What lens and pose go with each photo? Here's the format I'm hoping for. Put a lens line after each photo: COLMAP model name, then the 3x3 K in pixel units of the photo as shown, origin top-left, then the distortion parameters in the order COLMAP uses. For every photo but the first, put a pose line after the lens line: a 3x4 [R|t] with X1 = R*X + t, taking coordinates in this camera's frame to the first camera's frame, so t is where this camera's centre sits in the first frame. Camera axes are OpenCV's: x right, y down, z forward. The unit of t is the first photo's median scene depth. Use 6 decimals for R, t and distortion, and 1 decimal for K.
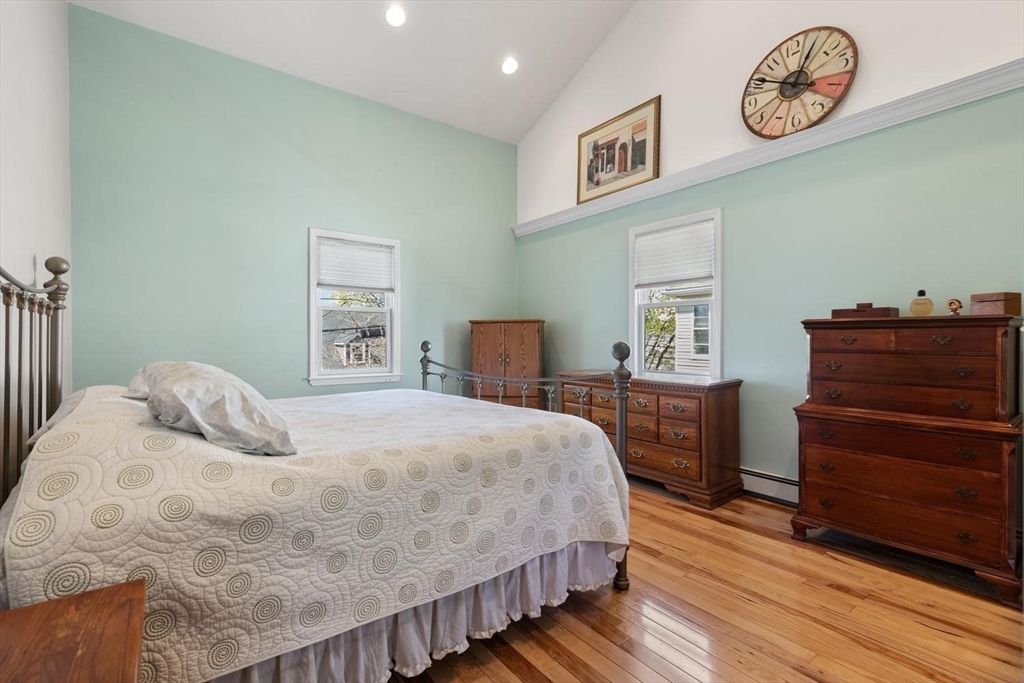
lens RADIAL K [[465.8, 0, 518.5], [0, 465.8, 341.9], [0, 0, 1]] dist [0.006857, 0.001407]
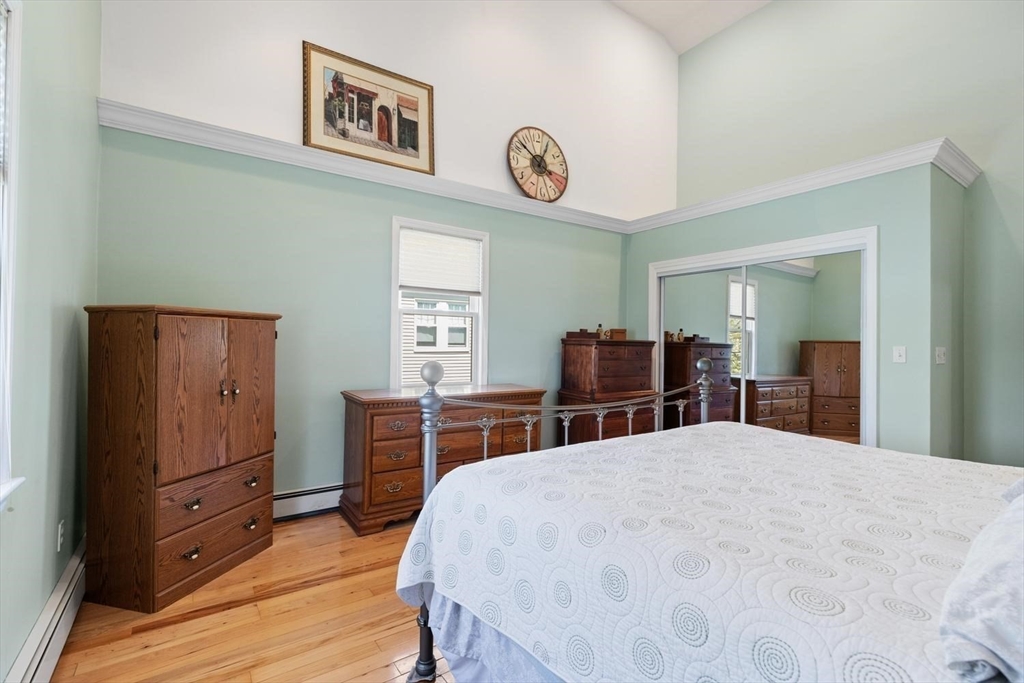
lens RADIAL K [[465.8, 0, 518.2], [0, 465.8, 342.6], [0, 0, 1]] dist [0.006857, 0.001407]
pose [[0.045210, 0.013569, 0.998885, -0.586339], [-0.002296, 0.999907, -0.013479, -0.009169], [-0.998975, -0.001684, 0.045237, 0.763707]]
